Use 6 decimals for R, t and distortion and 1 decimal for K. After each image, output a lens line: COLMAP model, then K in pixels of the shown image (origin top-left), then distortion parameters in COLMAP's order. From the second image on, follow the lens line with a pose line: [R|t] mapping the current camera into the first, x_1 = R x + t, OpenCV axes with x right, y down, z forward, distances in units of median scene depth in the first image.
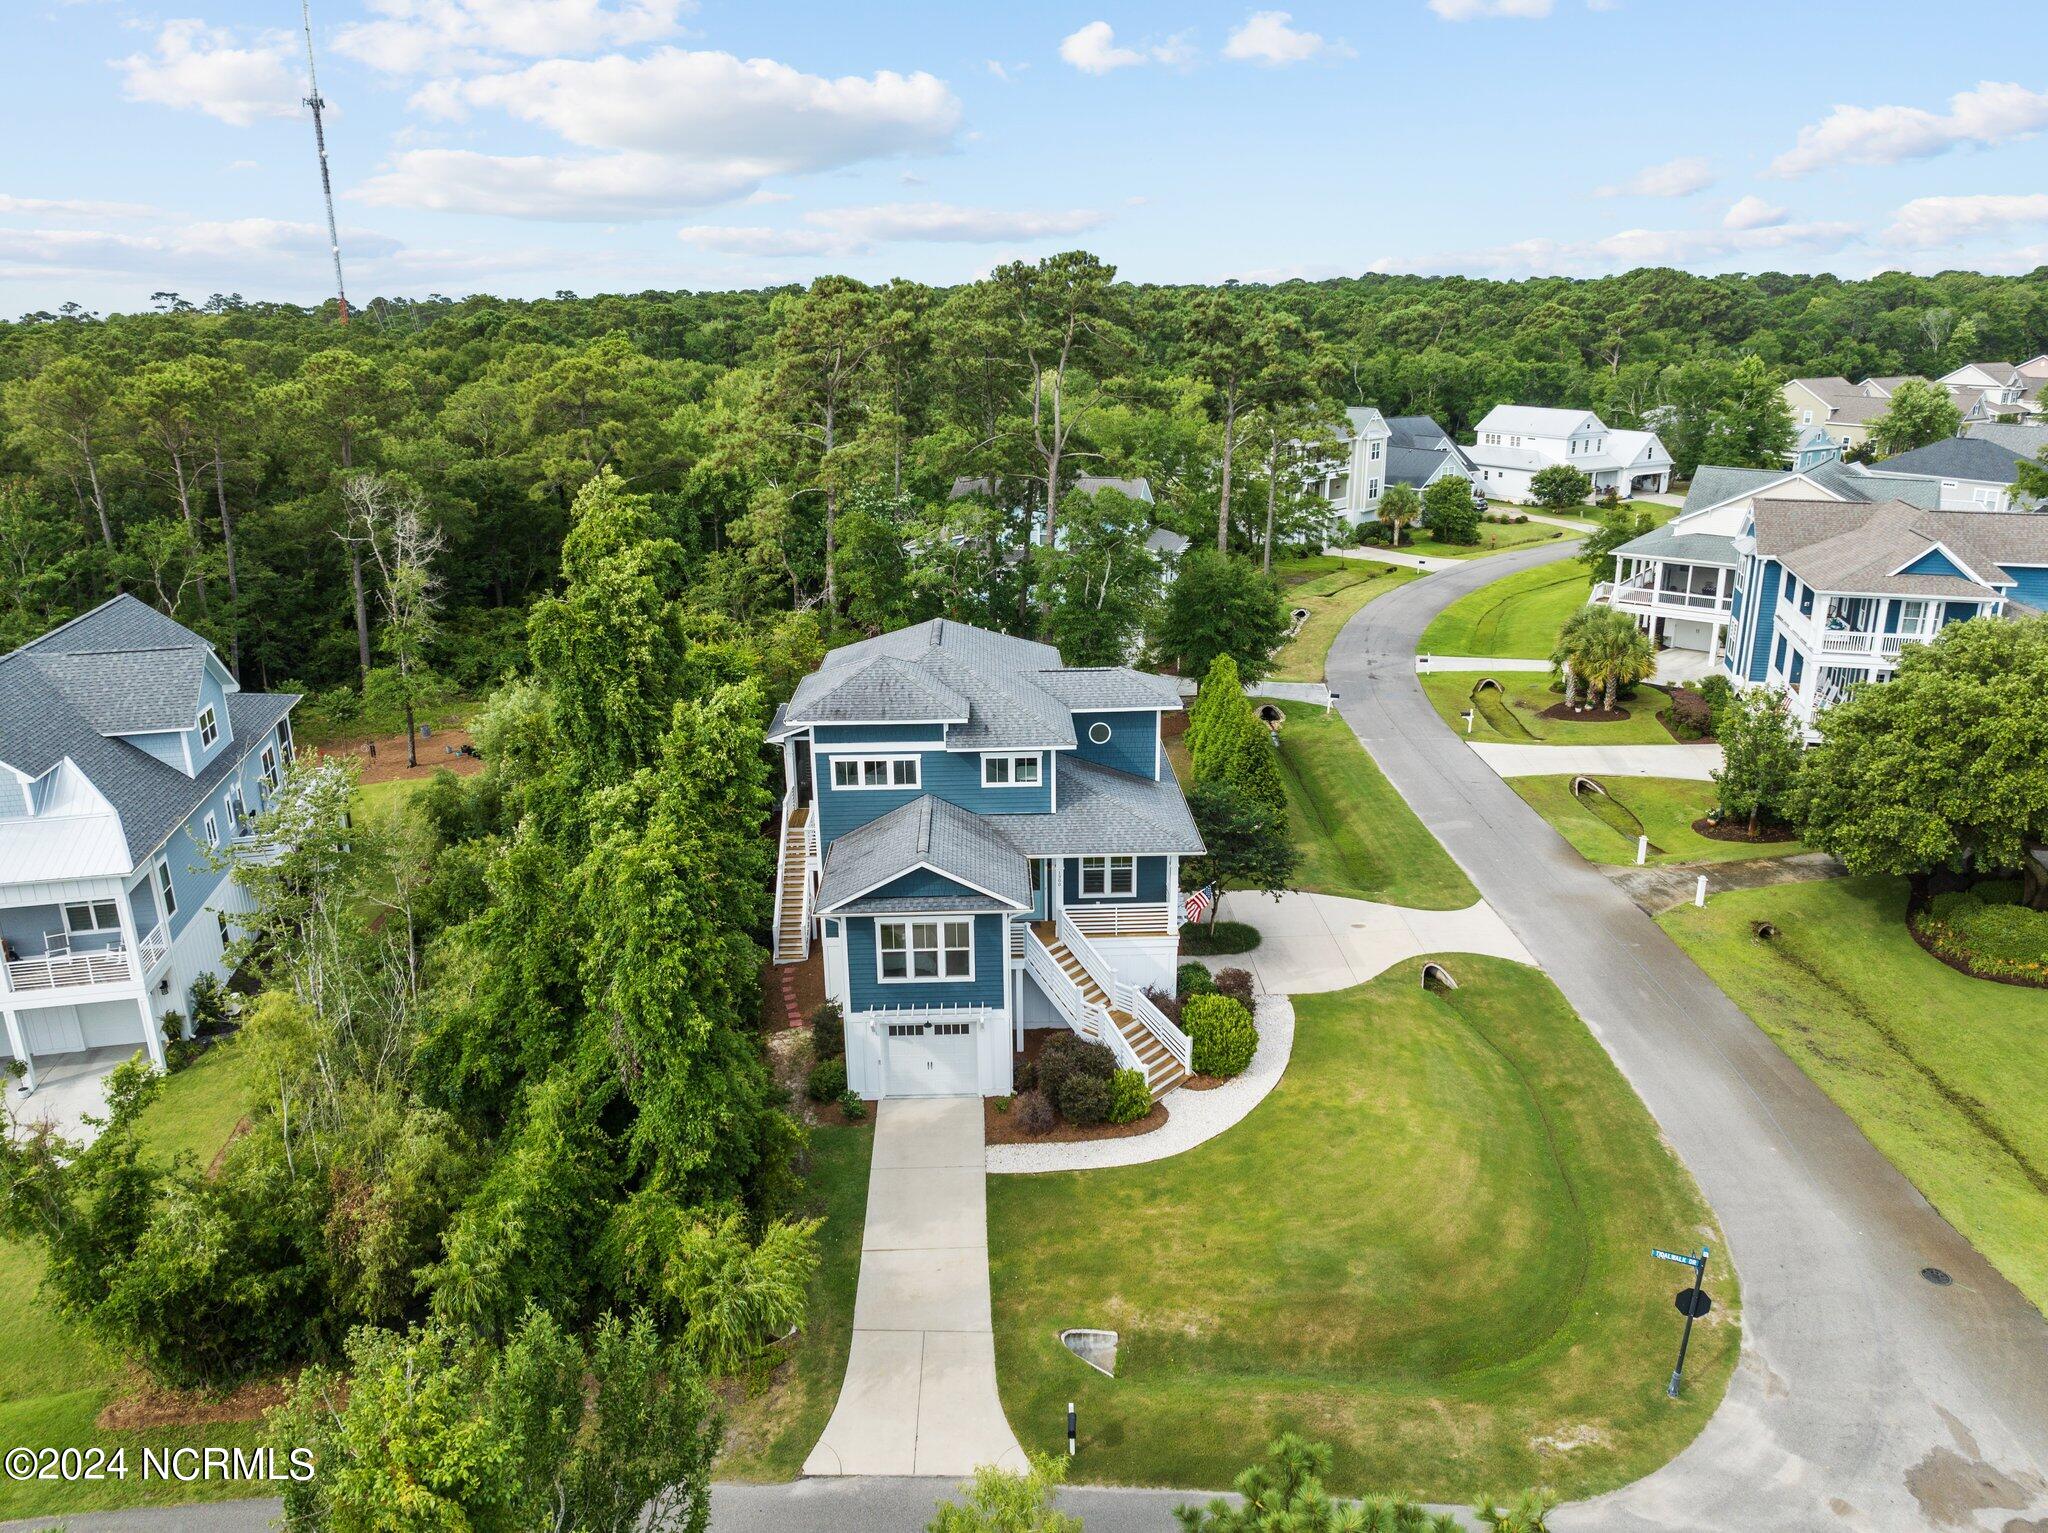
lens RADIAL K [[1444.4, 0, 1024.4], [0, 1444.4, 764.1], [0, 0, 1]] dist [-0.034390, 0.006014]
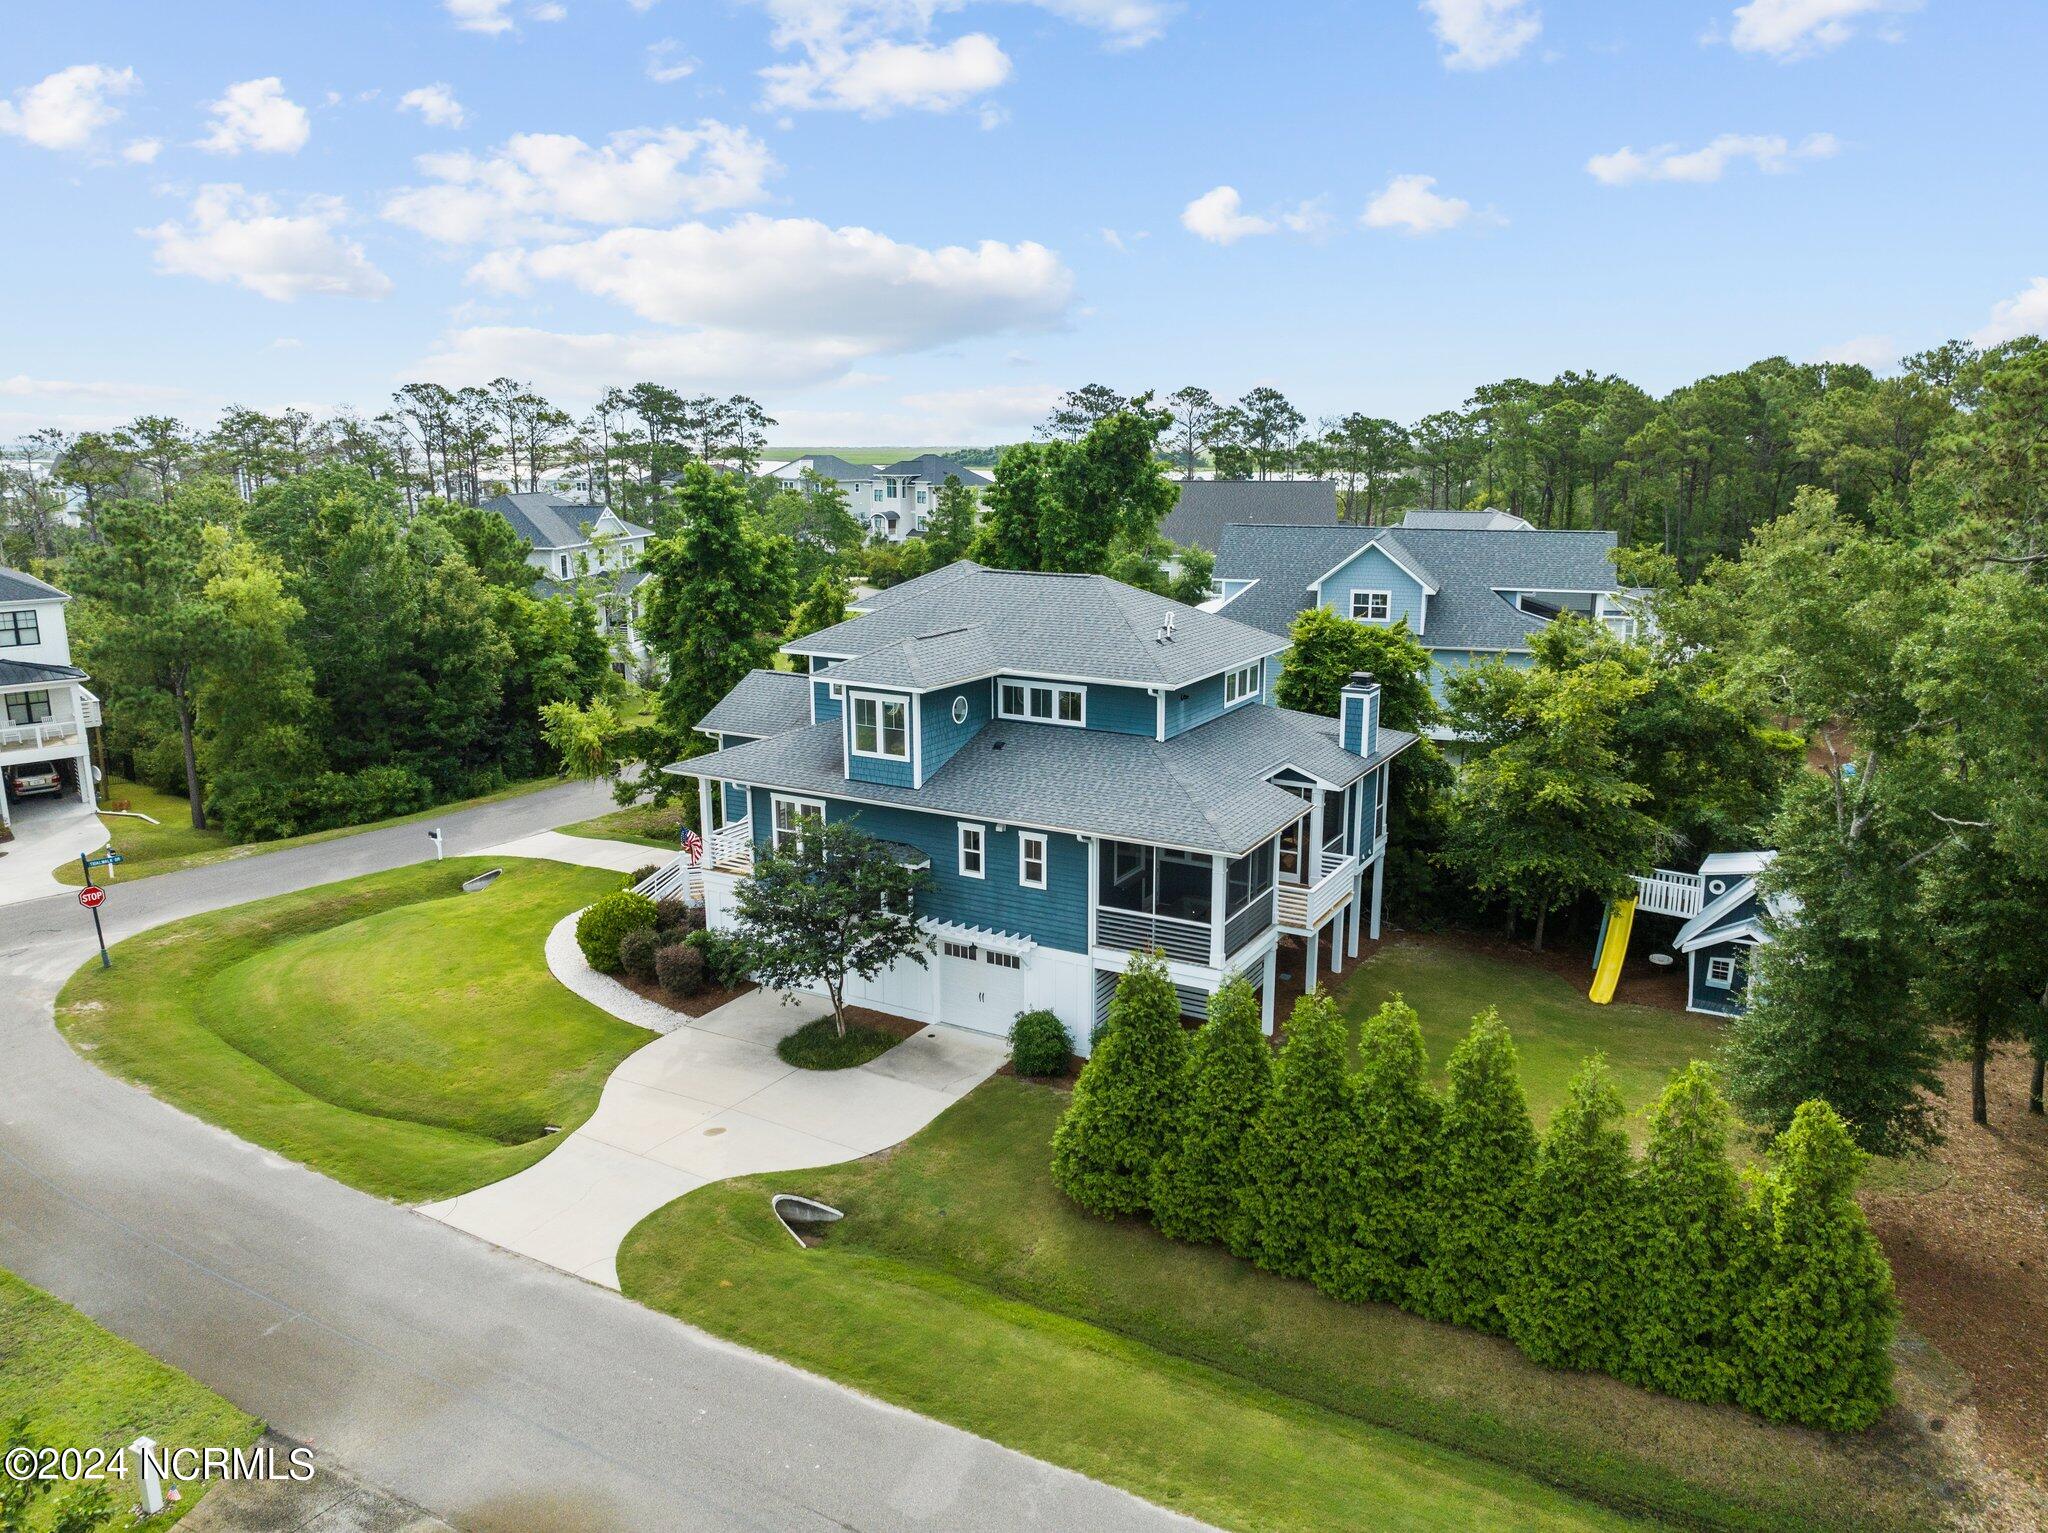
lens RADIAL K [[1443.0, 0, 1029.2], [0, 1443.0, 757.4], [0, 0, 1]] dist [-0.038073, 0.005844]
pose [[-0.522023, 0.198204, -0.829582, 0.811969], [-0.253330, 0.892705, 0.372696, -0.371516], [0.814442, 0.404714, -0.415801, 1.652878]]
